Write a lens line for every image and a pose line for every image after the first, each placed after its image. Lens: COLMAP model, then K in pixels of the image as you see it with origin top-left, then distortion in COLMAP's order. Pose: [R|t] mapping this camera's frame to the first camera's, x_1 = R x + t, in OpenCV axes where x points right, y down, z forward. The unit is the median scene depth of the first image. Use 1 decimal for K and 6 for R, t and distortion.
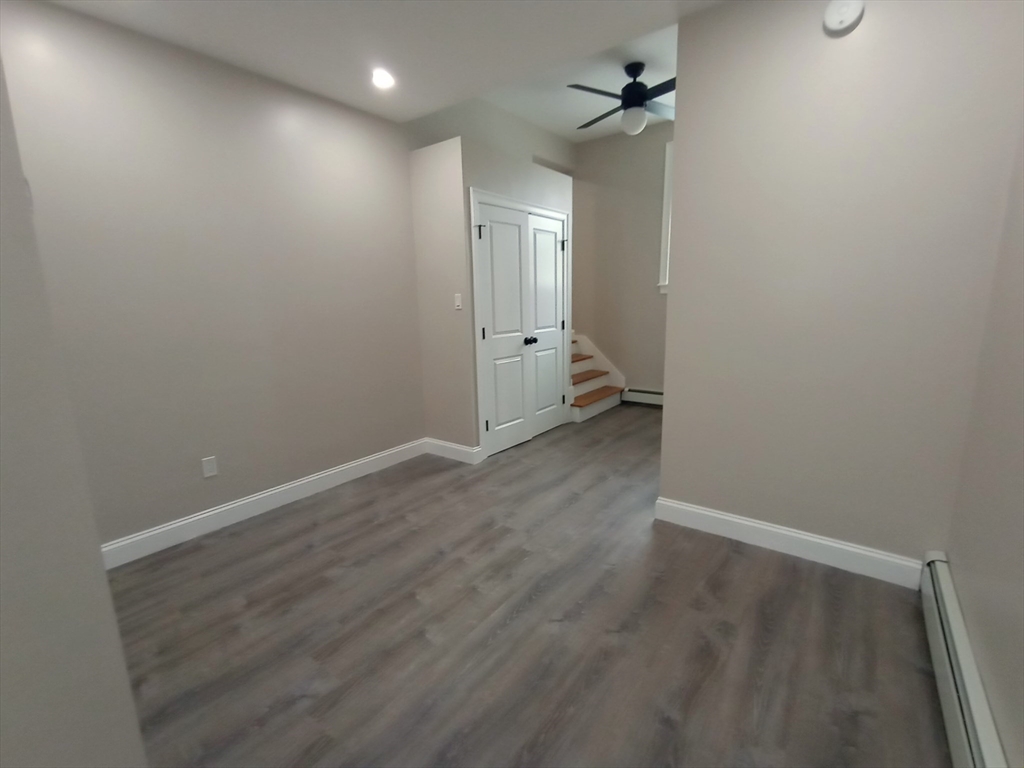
lens RADIAL K [[458.1, 0, 522.1], [0, 458.1, 397.3], [0, 0, 1]] dist [-0.001509, -0.000626]
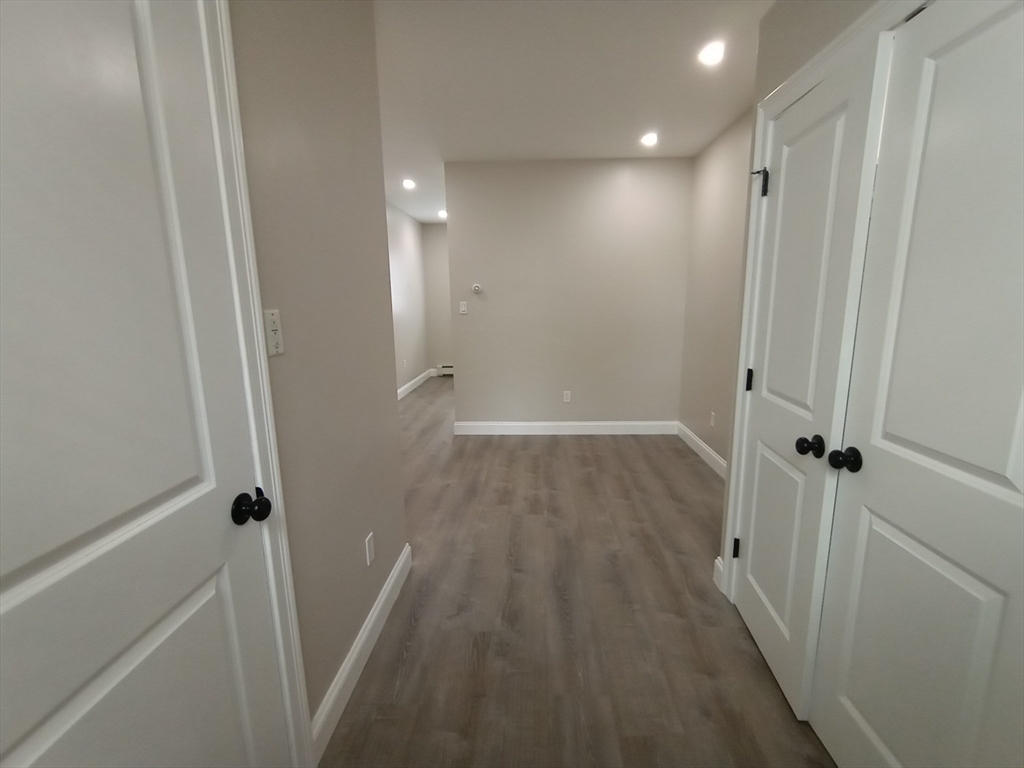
lens RADIAL K [[464.8, 0, 521.7], [0, 464.8, 386.1], [0, 0, 1]] dist [0.002216, -0.001059]
pose [[-0.824014, 0.135499, -0.550128, 0.650540], [-0.091886, 0.926166, 0.365751, -0.466272], [0.559069, 0.351933, -0.750723, 1.930906]]
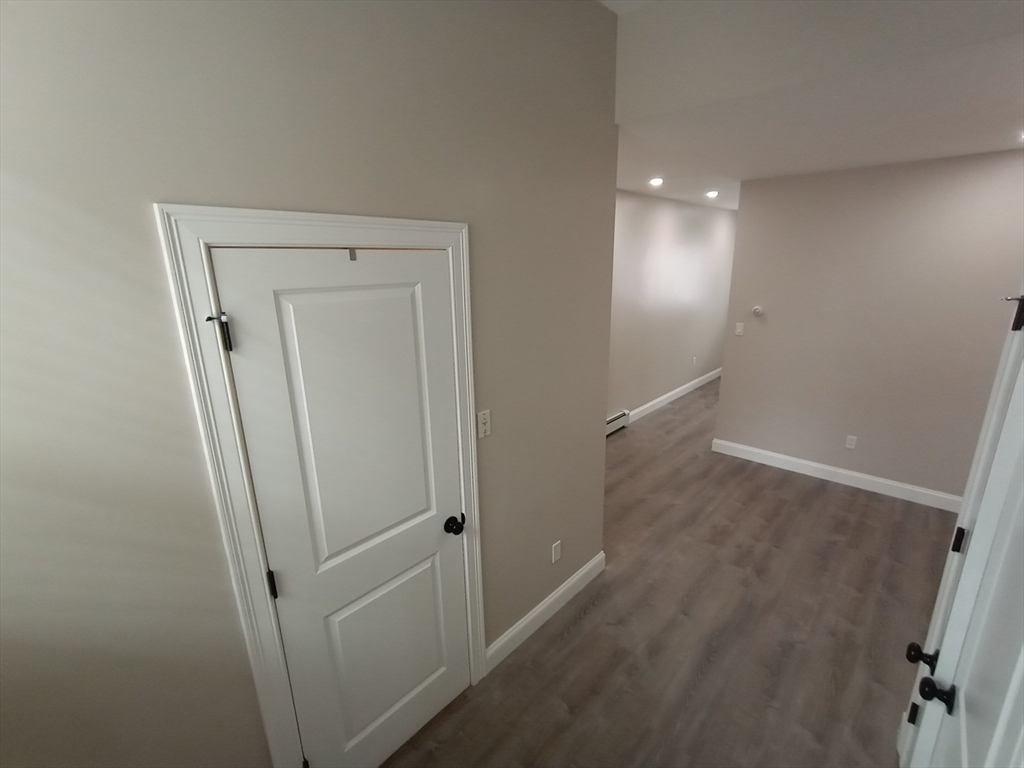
lens RADIAL K [[464.8, 0, 521.7], [0, 464.8, 386.1], [0, 0, 1]] dist [0.002216, -0.001059]
pose [[-0.994547, 0.006716, 0.104073, 0.428613], [0.054386, 0.884887, 0.462620, -0.759961], [-0.088986, 0.465757, -0.880427, 2.084596]]
